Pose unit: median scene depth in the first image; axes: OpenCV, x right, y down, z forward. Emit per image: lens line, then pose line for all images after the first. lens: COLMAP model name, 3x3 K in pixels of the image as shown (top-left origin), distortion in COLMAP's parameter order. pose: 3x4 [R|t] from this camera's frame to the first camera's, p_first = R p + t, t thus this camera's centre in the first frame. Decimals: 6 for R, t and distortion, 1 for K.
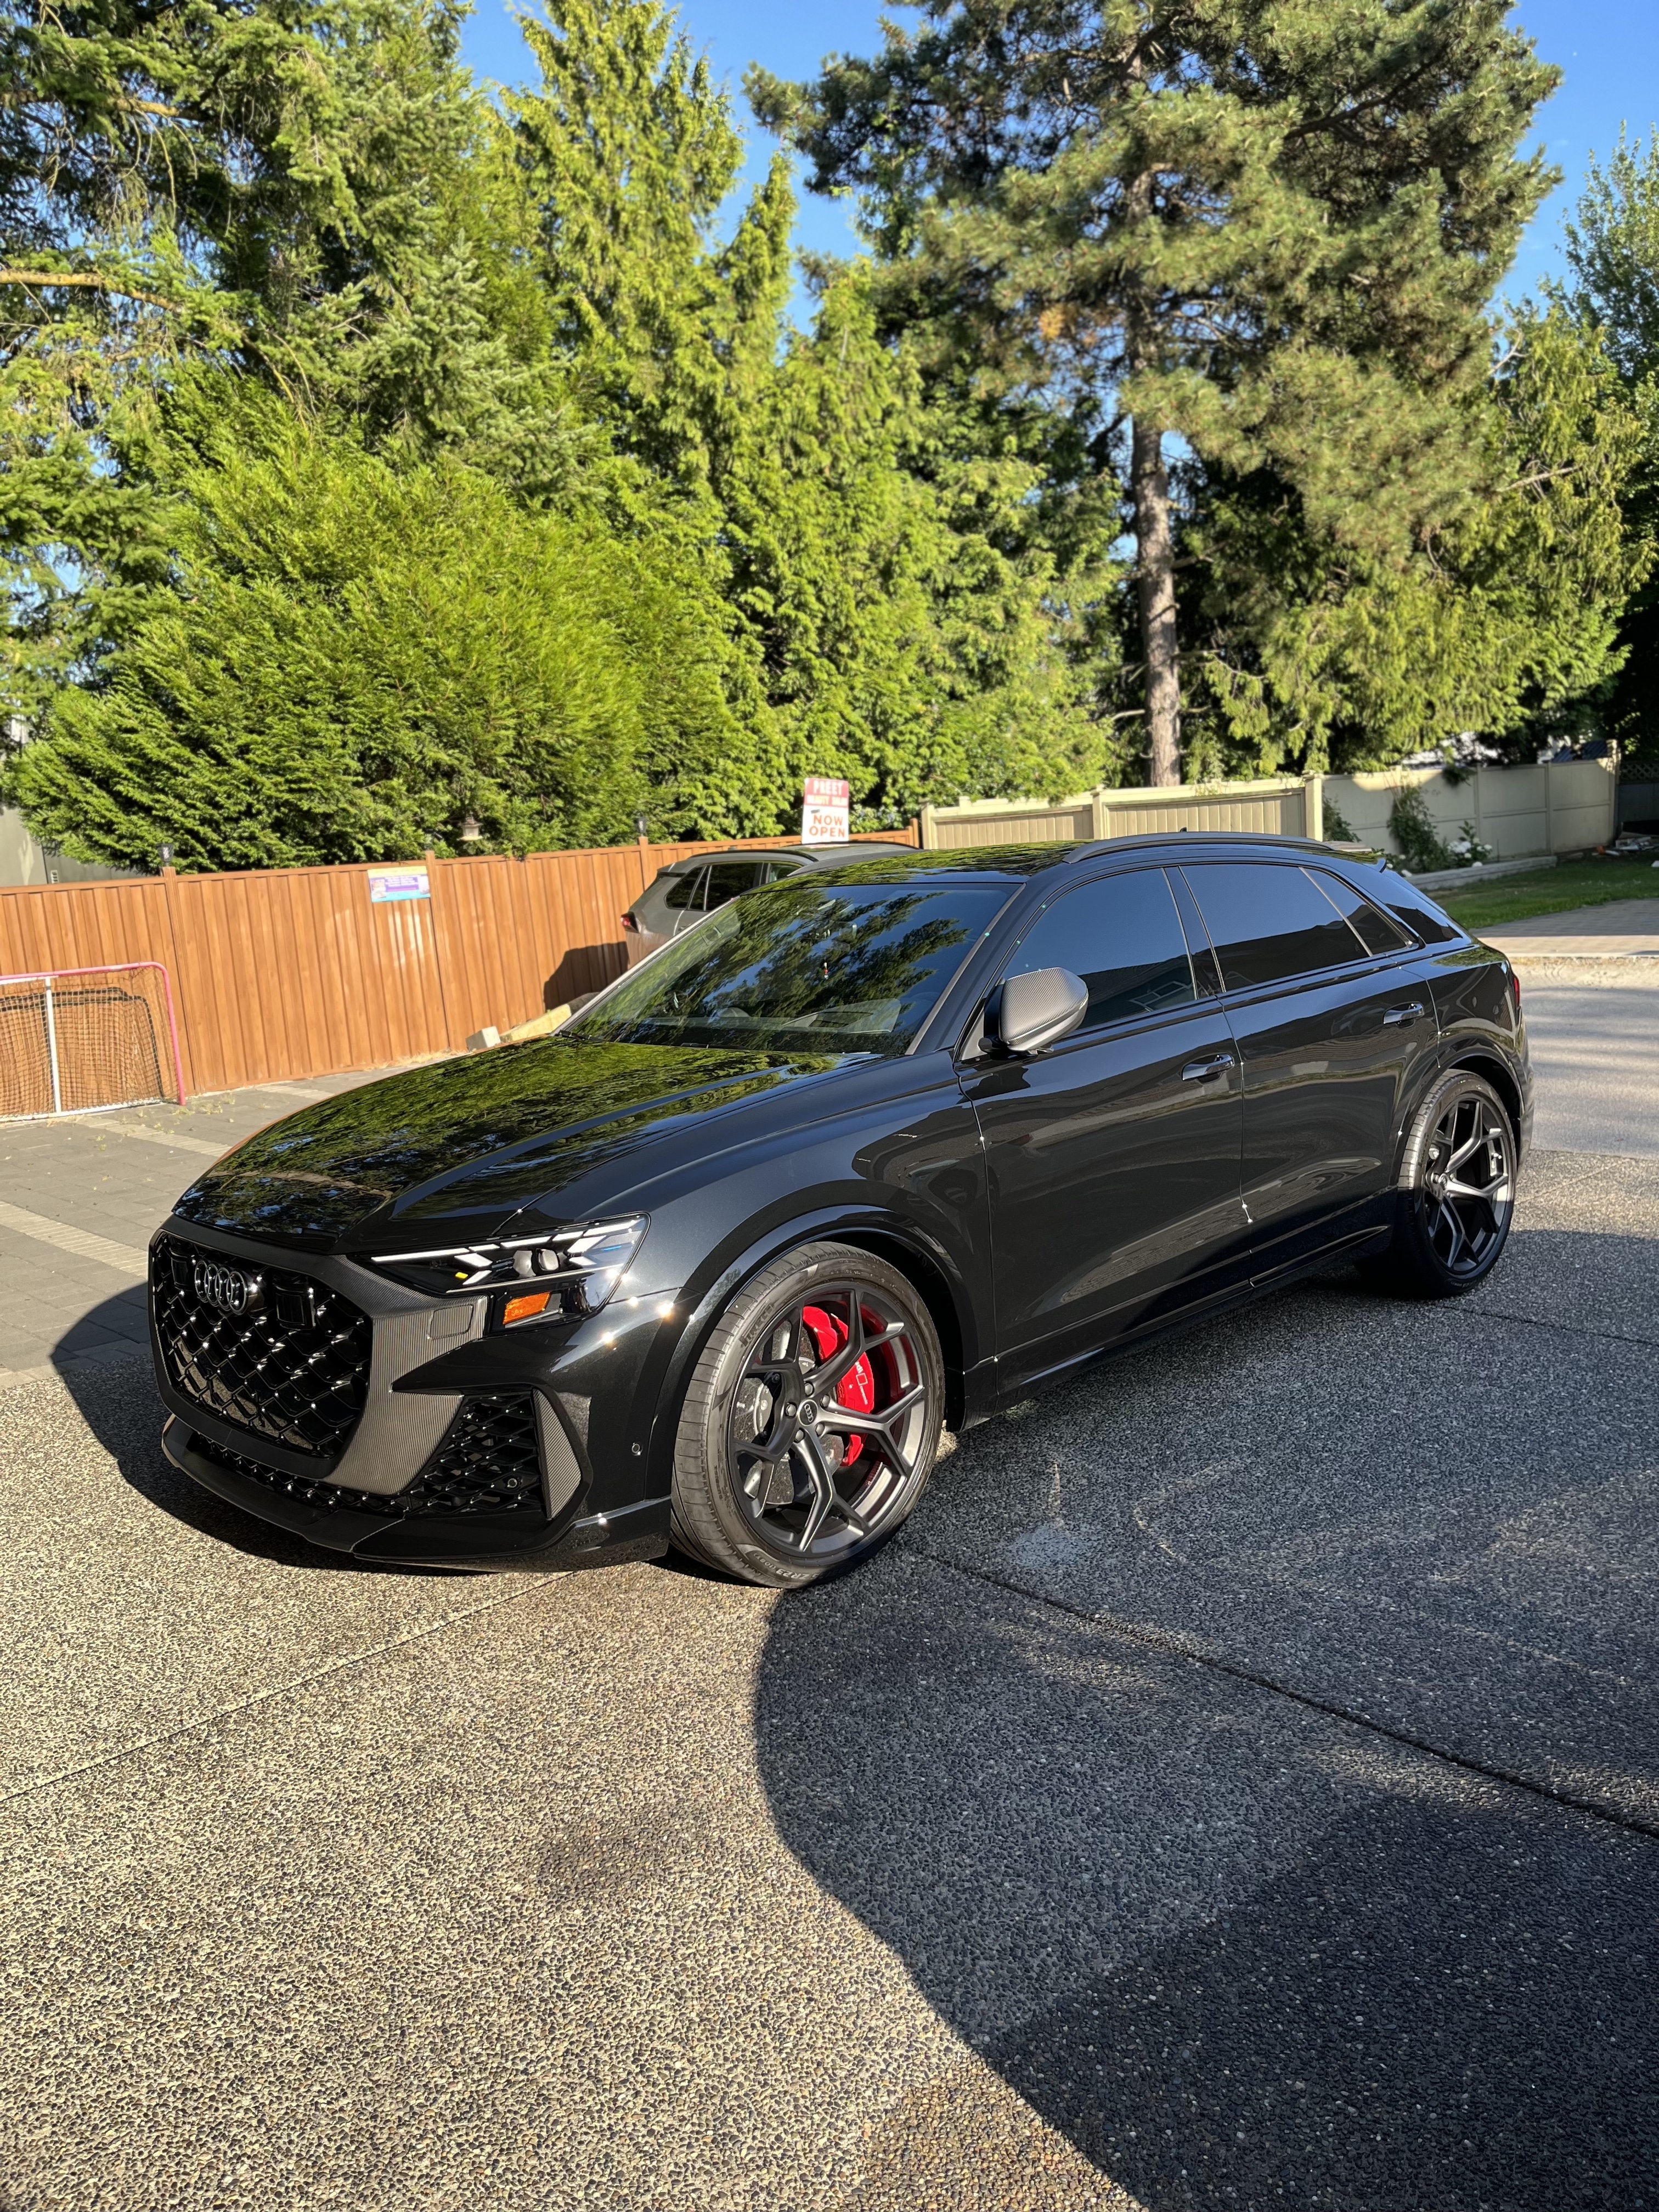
lens RADIAL K [[1645.2, 0, 829.5], [0, 1645.2, 1106.0], [0, 0, 1]] dist [0.083085, -0.106286]
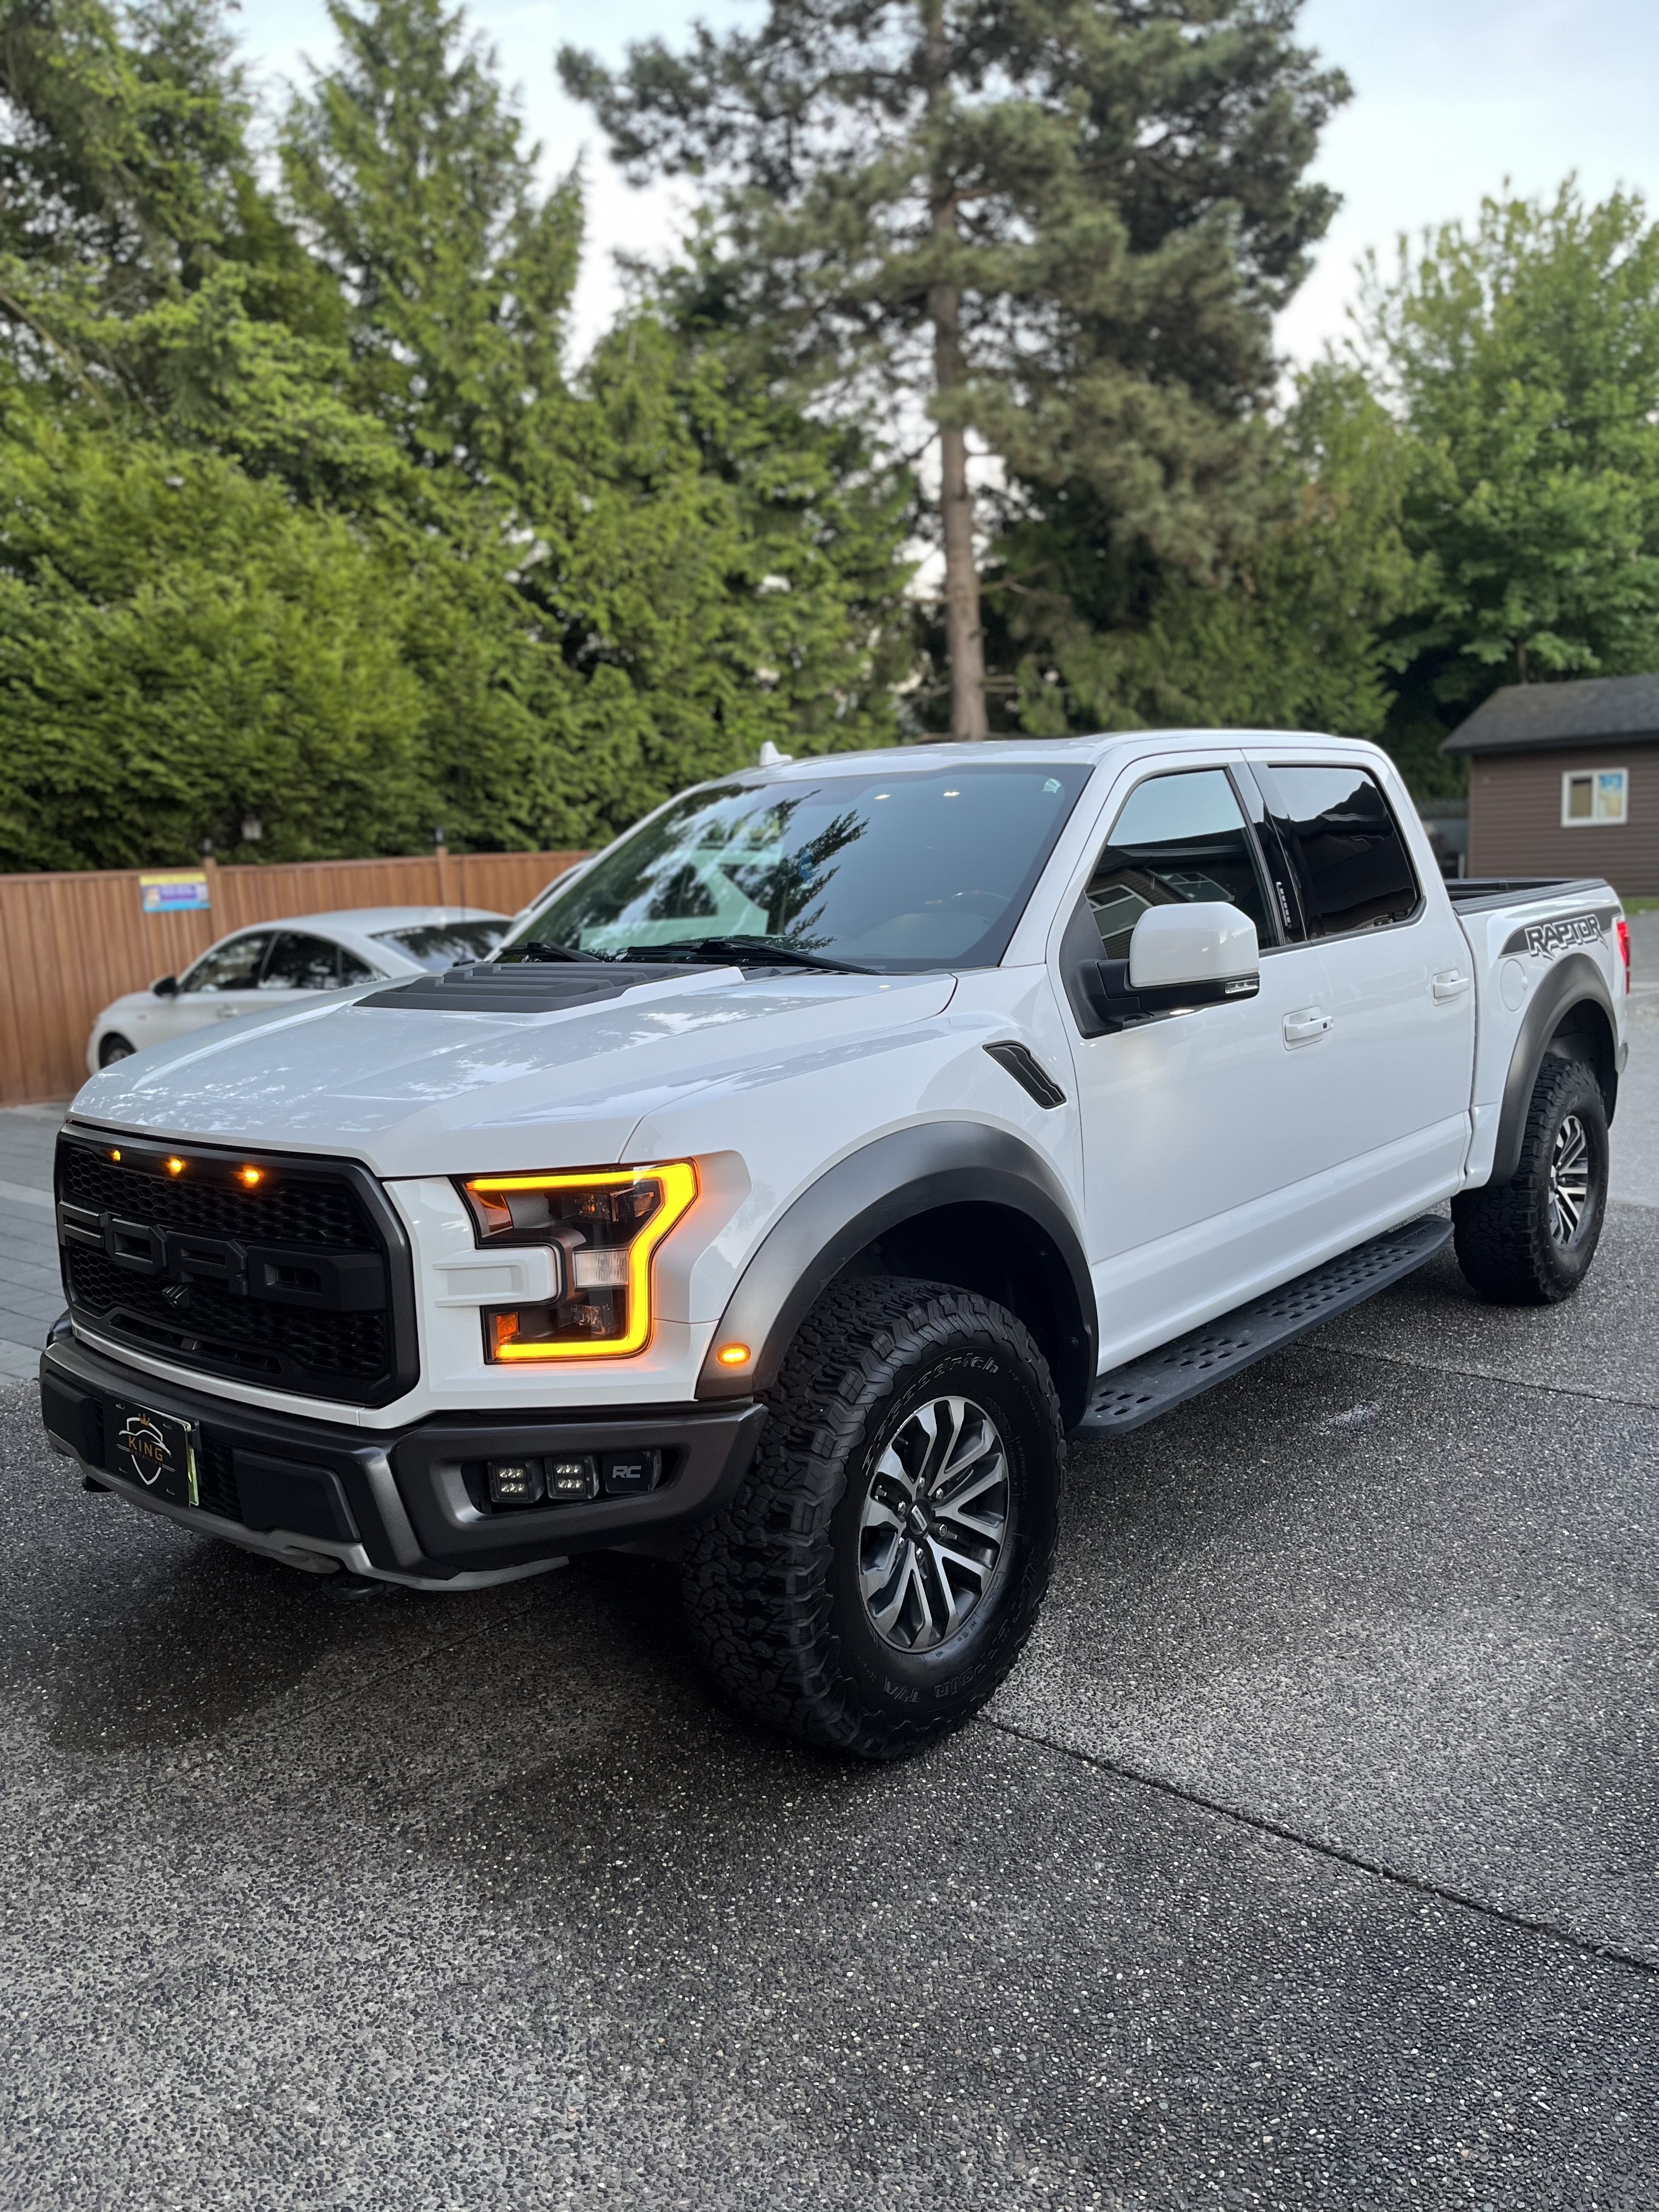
lens RADIAL K [[1645.2, 0, 829.5], [0, 1645.2, 1106.0], [0, 0, 1]] dist [0.083085, -0.106286]
pose [[0.992568, 0.000800, 0.121690, -0.026067], [0.000666, 0.999928, -0.012006, -0.009273], [-0.121690, 0.011998, 0.992496, 0.110159]]
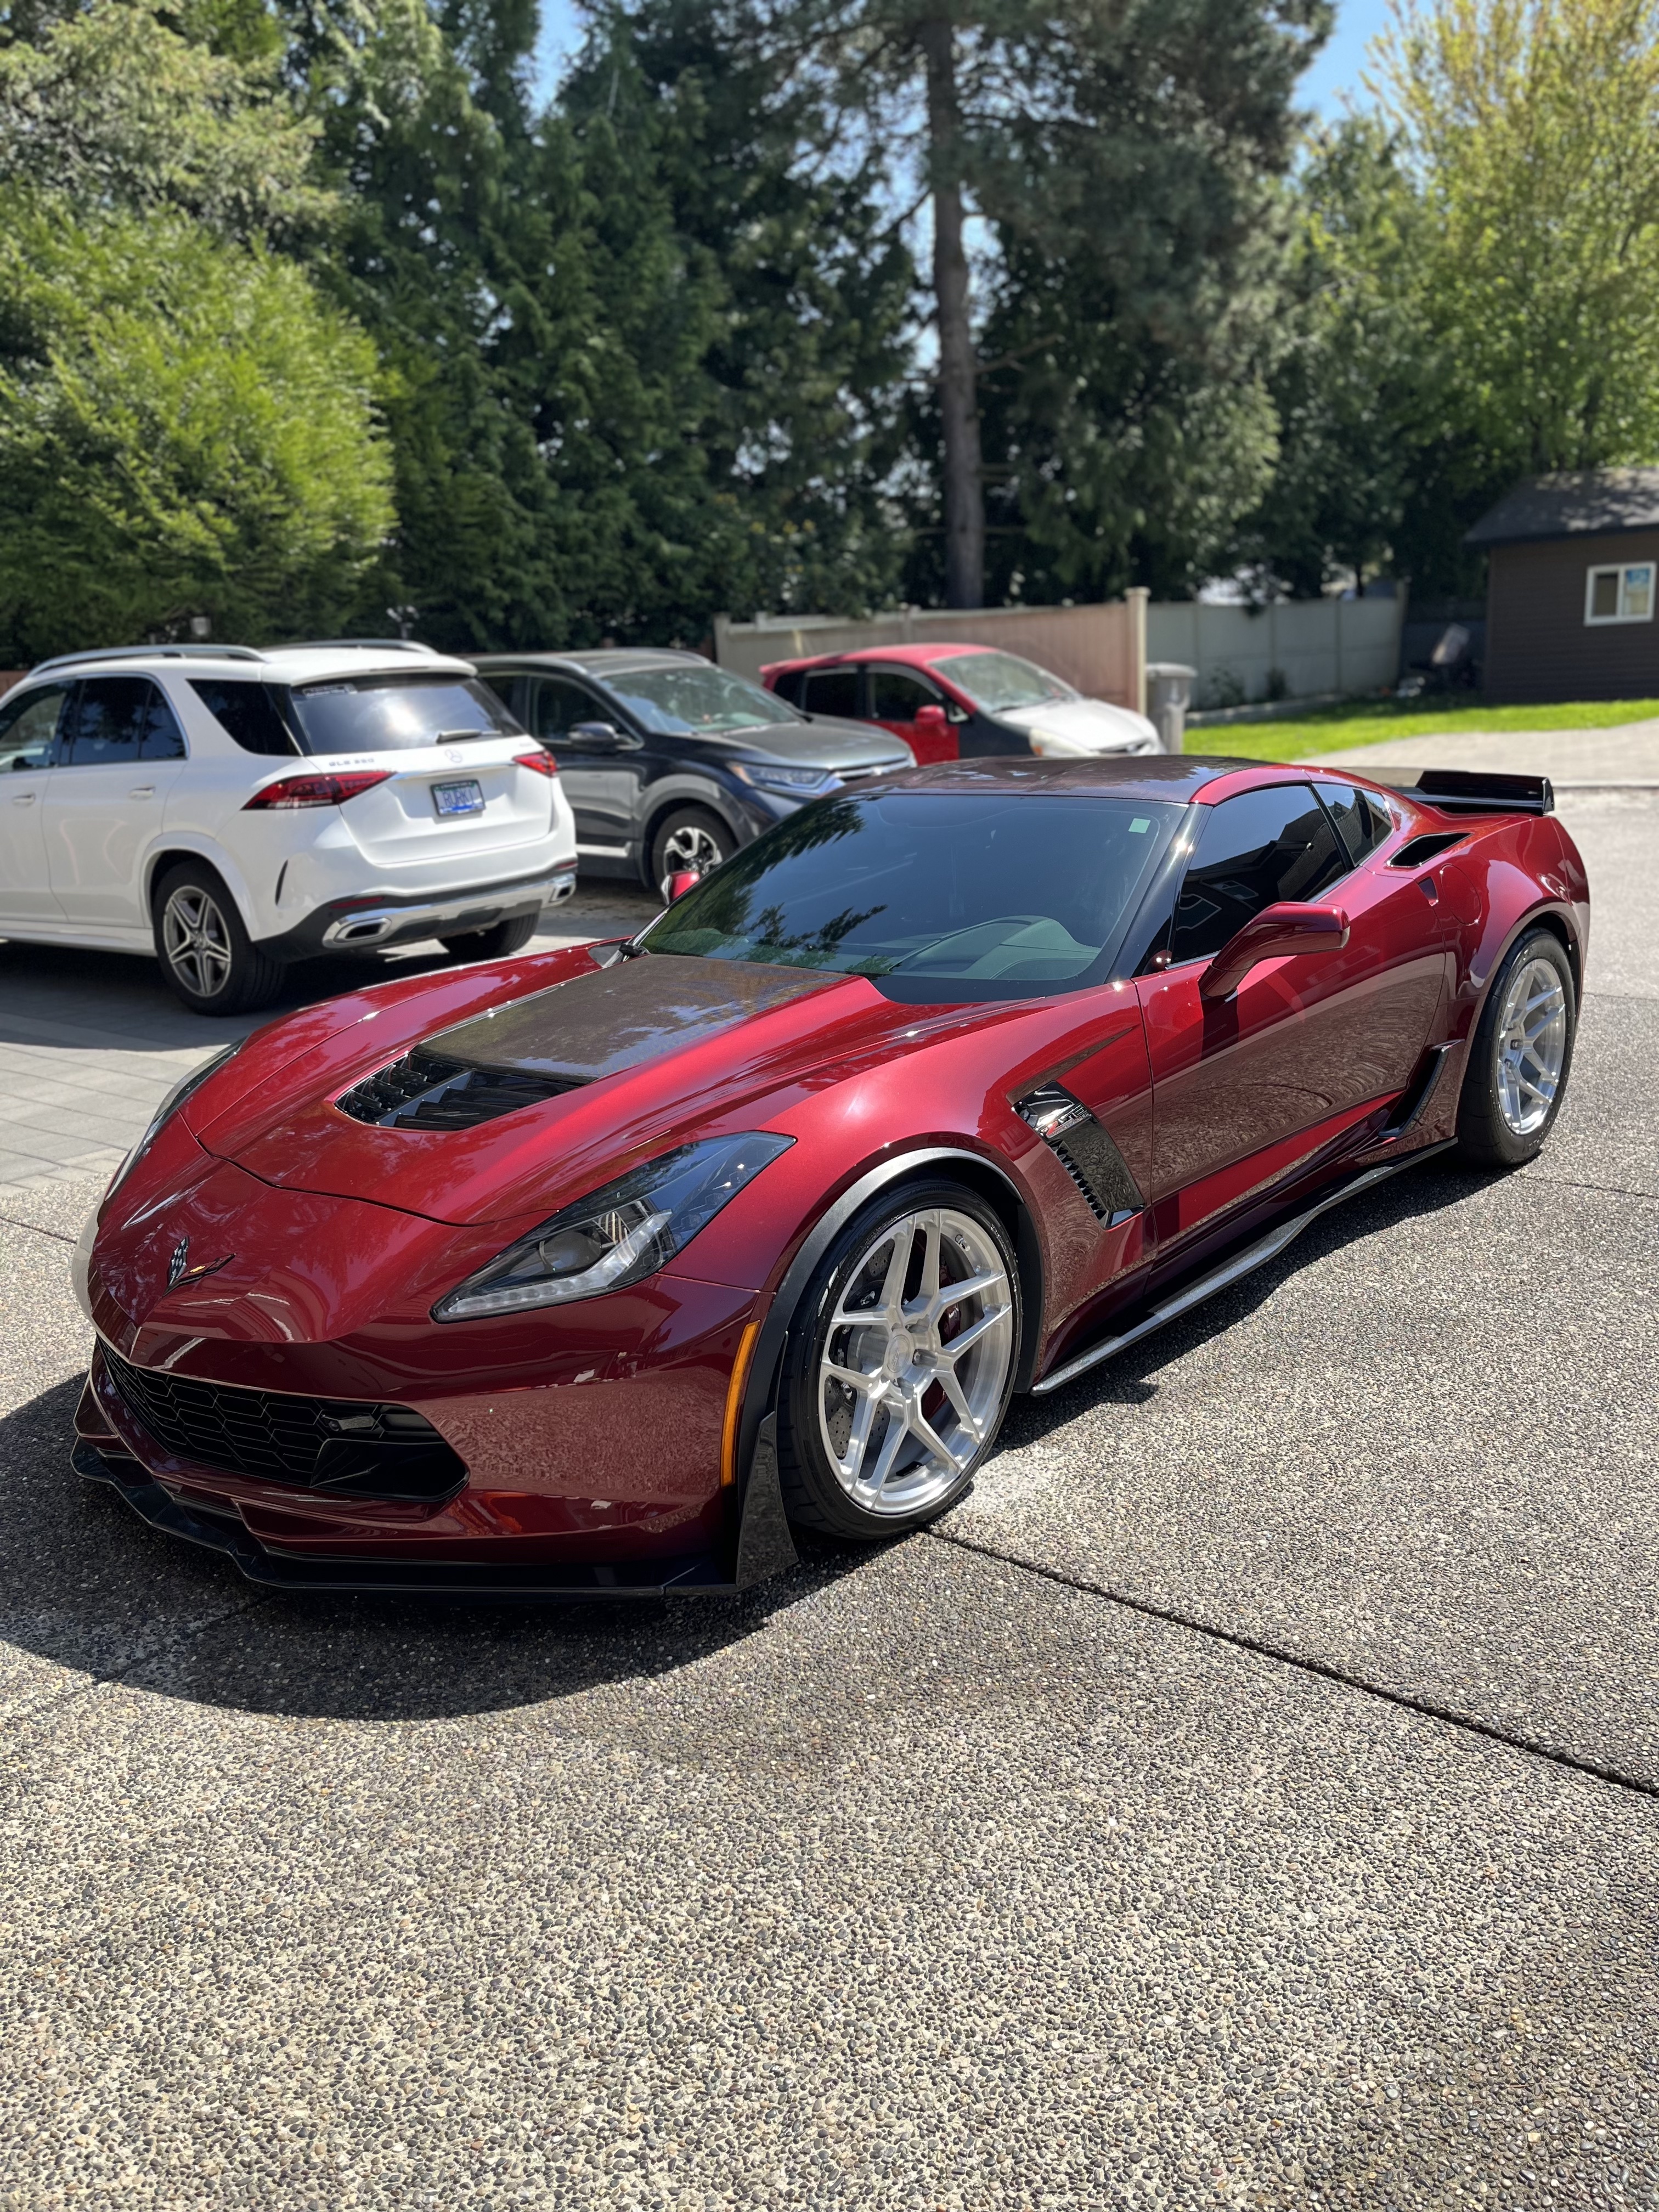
lens RADIAL K [[1645.2, 0, 829.5], [0, 1645.2, 1106.0], [0, 0, 1]] dist [0.083085, -0.106286]
pose [[0.990759, -0.021745, 0.133880, -0.046808], [0.009983, 0.996079, 0.087908, 0.023388], [-0.135267, -0.085759, 0.987091, 0.275507]]
